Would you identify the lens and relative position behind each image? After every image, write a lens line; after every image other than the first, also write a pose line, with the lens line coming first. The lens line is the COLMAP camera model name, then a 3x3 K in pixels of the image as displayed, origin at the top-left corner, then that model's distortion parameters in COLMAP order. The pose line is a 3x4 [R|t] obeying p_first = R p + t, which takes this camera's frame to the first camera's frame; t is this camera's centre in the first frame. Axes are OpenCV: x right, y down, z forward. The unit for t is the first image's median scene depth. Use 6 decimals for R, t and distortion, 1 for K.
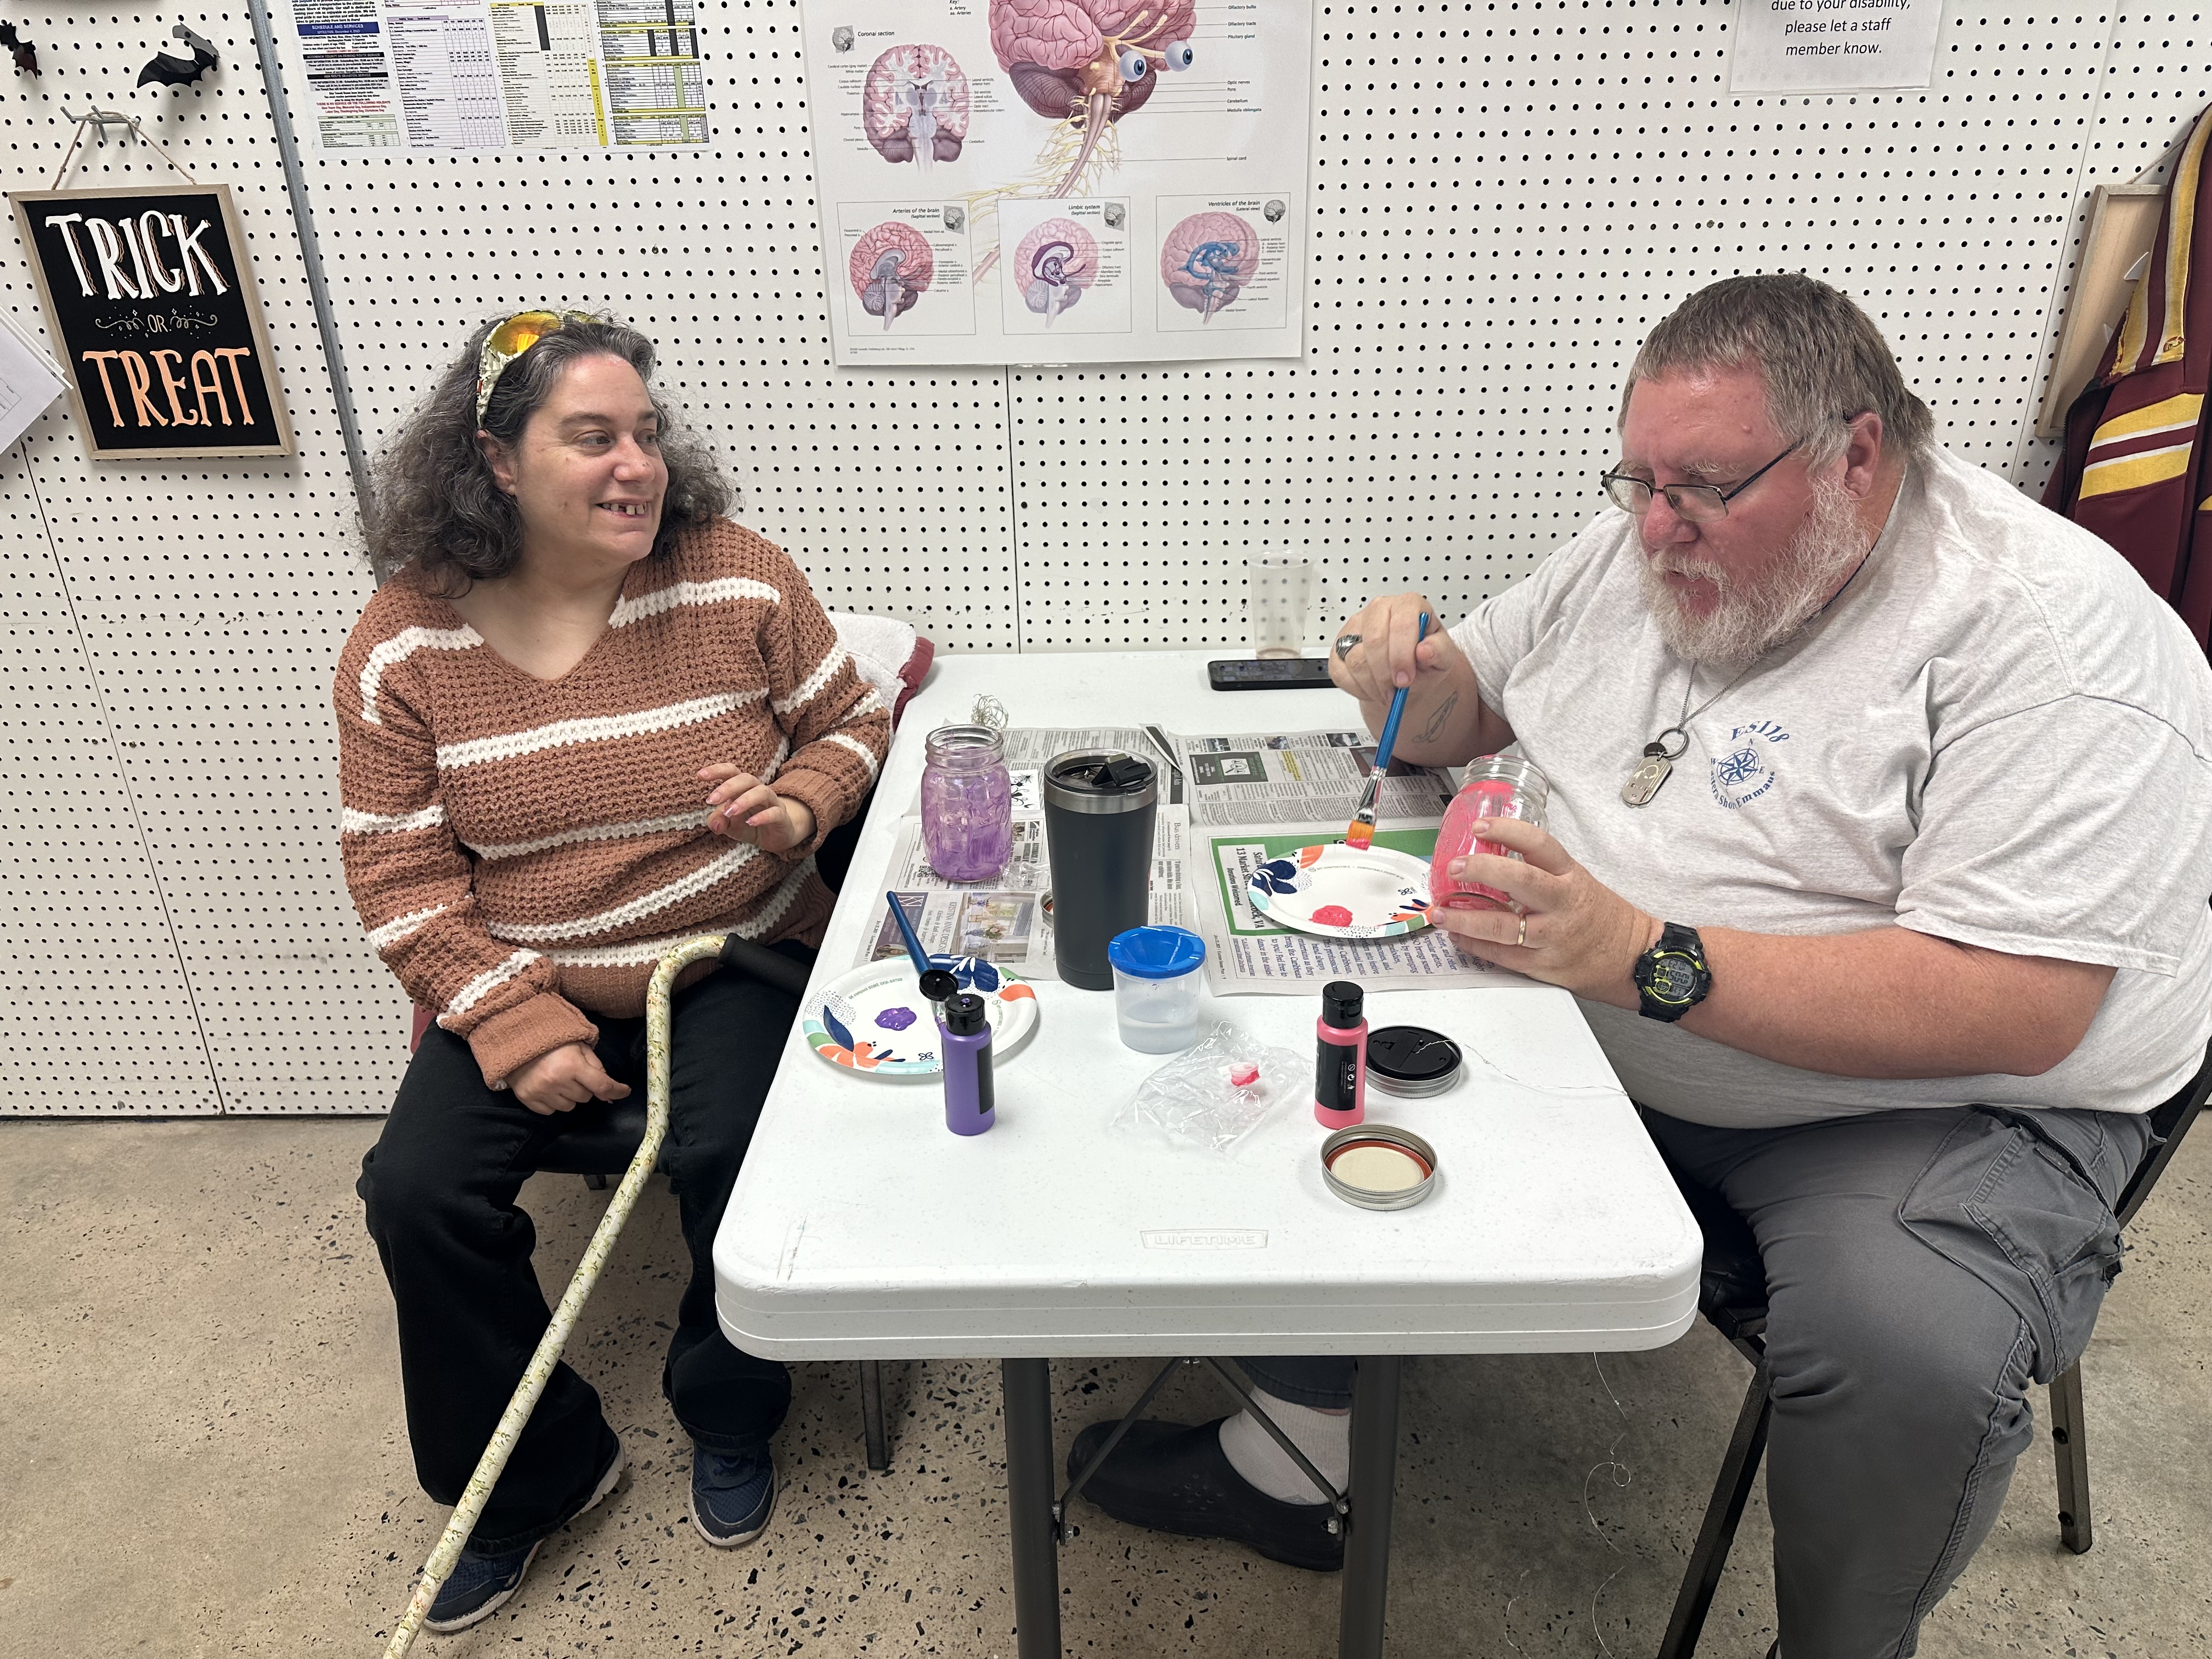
lens RADIAL K [[1530.6, 0, 1084.6], [0, 1530.6, 853.1], [0, 0, 1]] dist [0.026092, -0.033818]
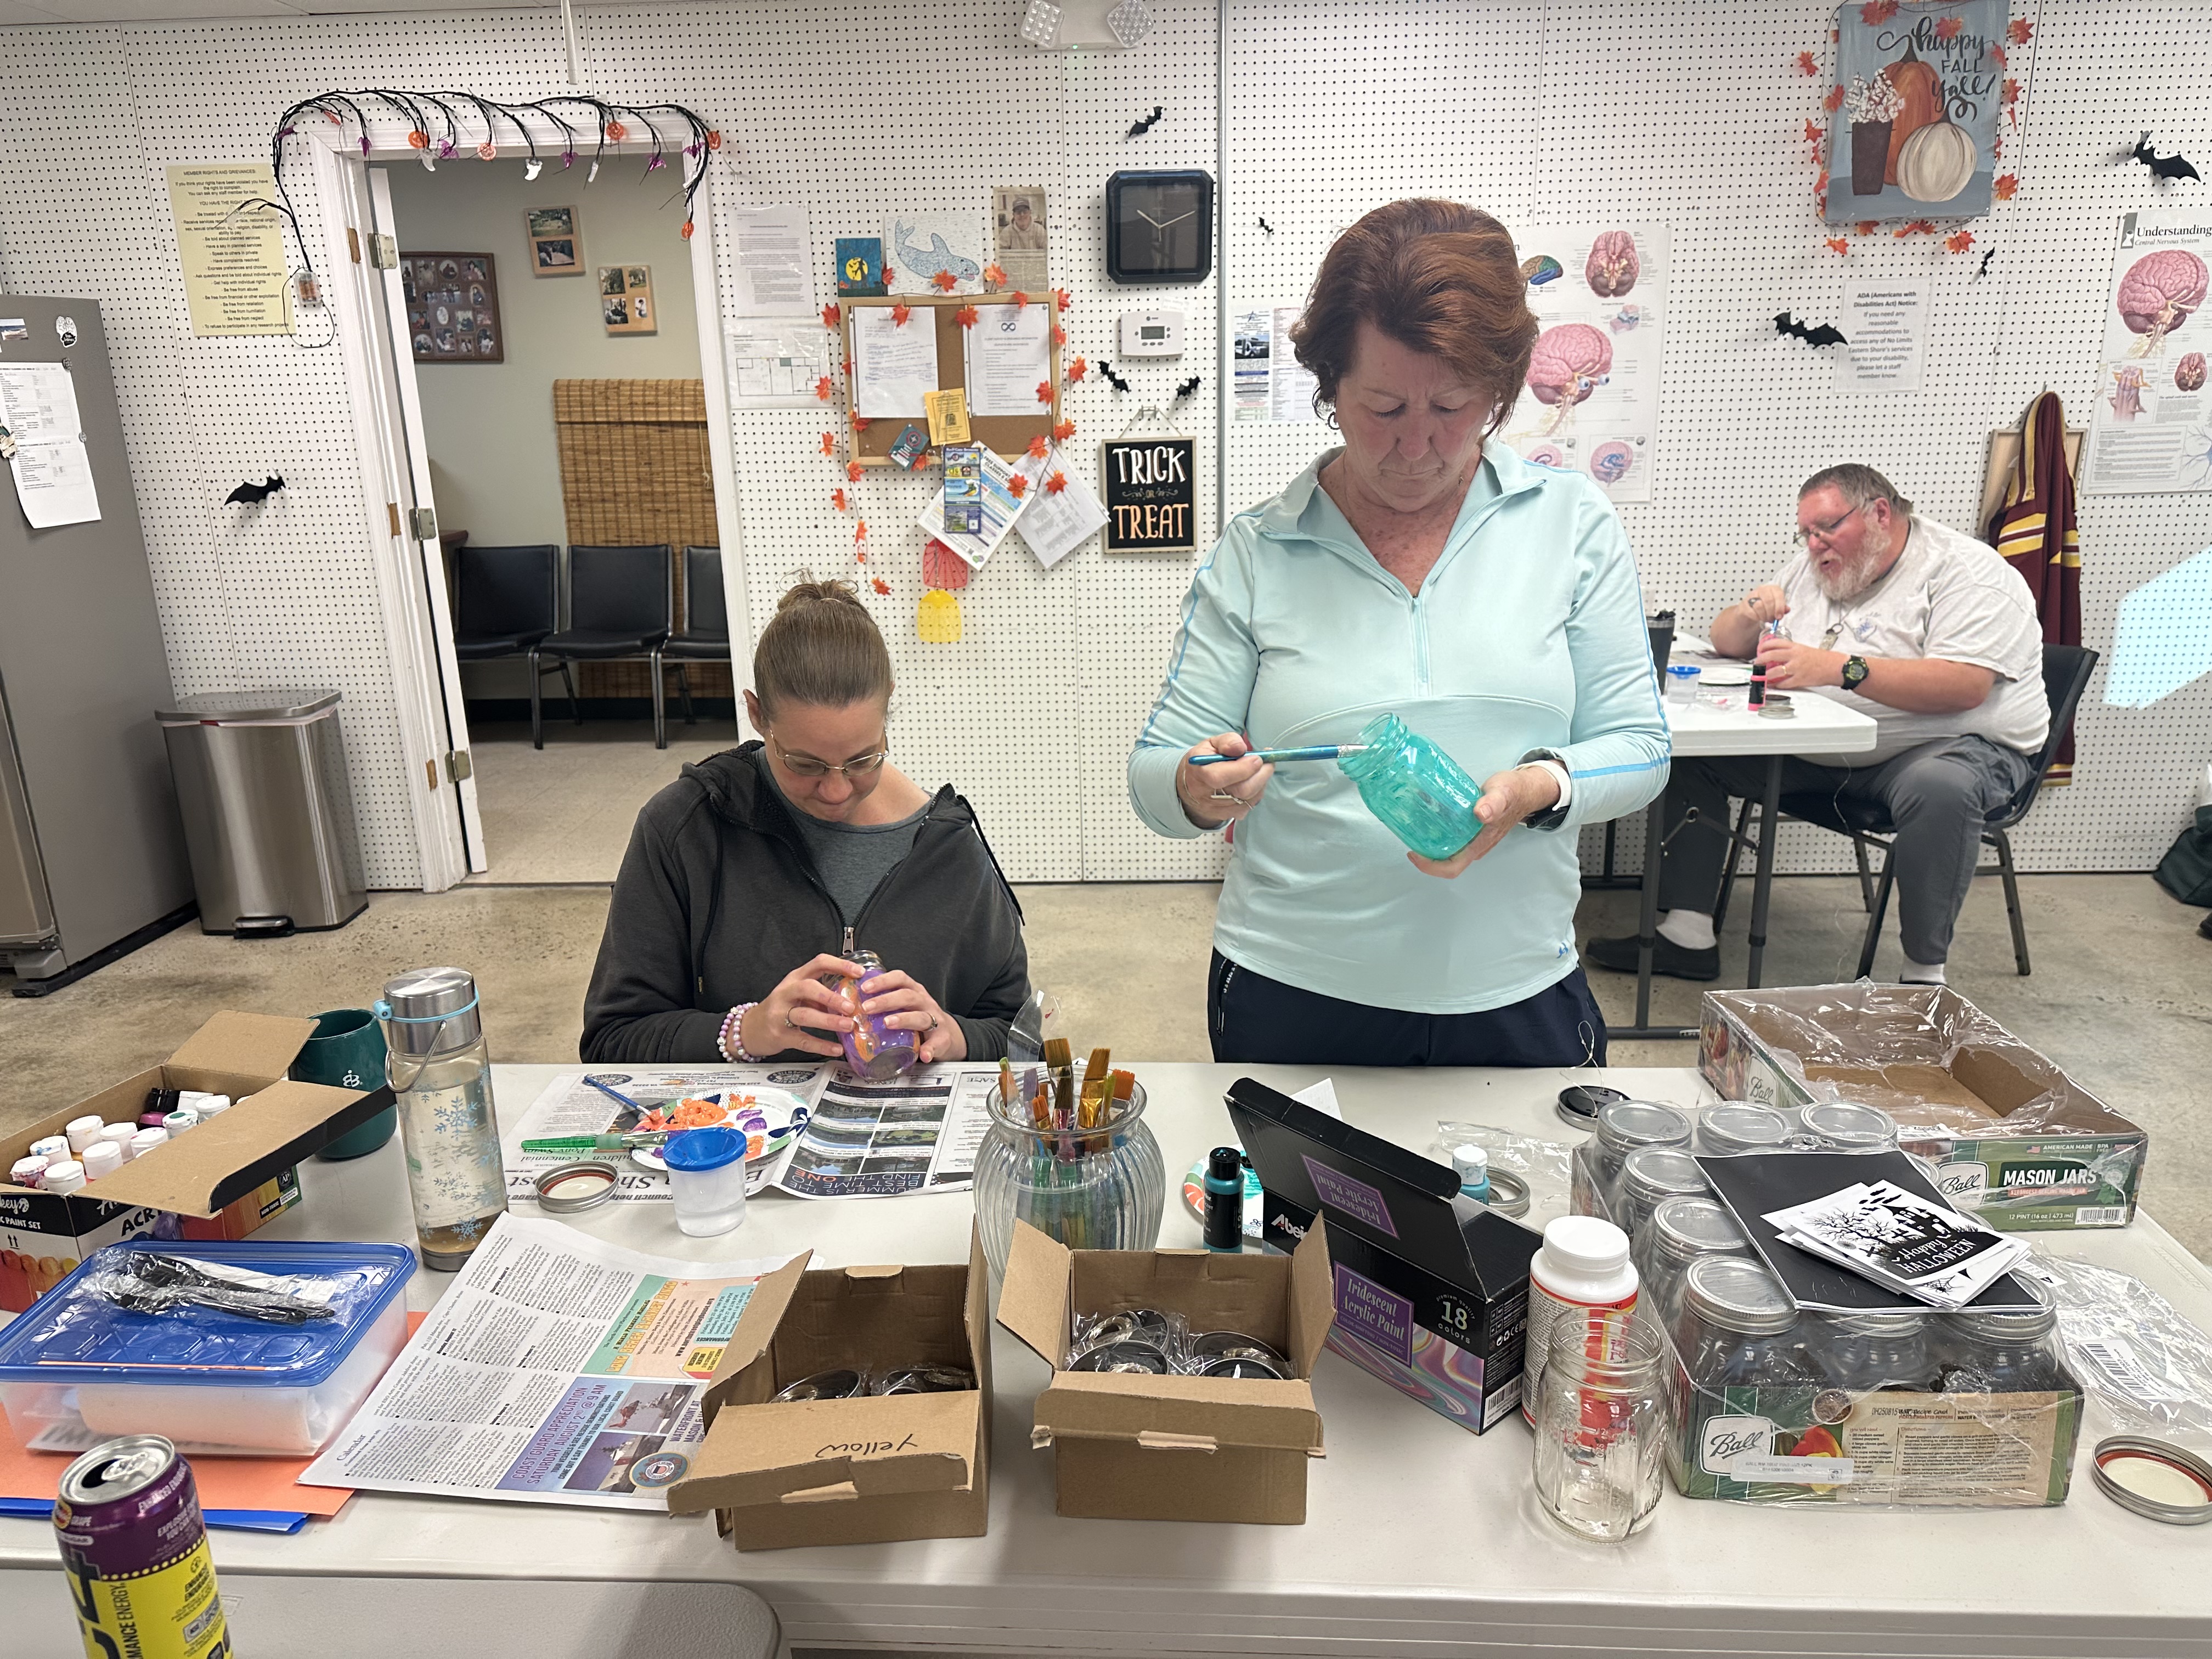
lens RADIAL K [[1545.8, 0, 1138.6], [0, 1545.8, 856.0], [0, 0, 1]] dist [0.013541, -0.019971]
pose [[0.999642, -0.015114, 0.022058, -0.700102], [0.018112, 0.989594, -0.142743, 0.534588], [-0.019671, 0.143091, 0.989514, -1.240627]]
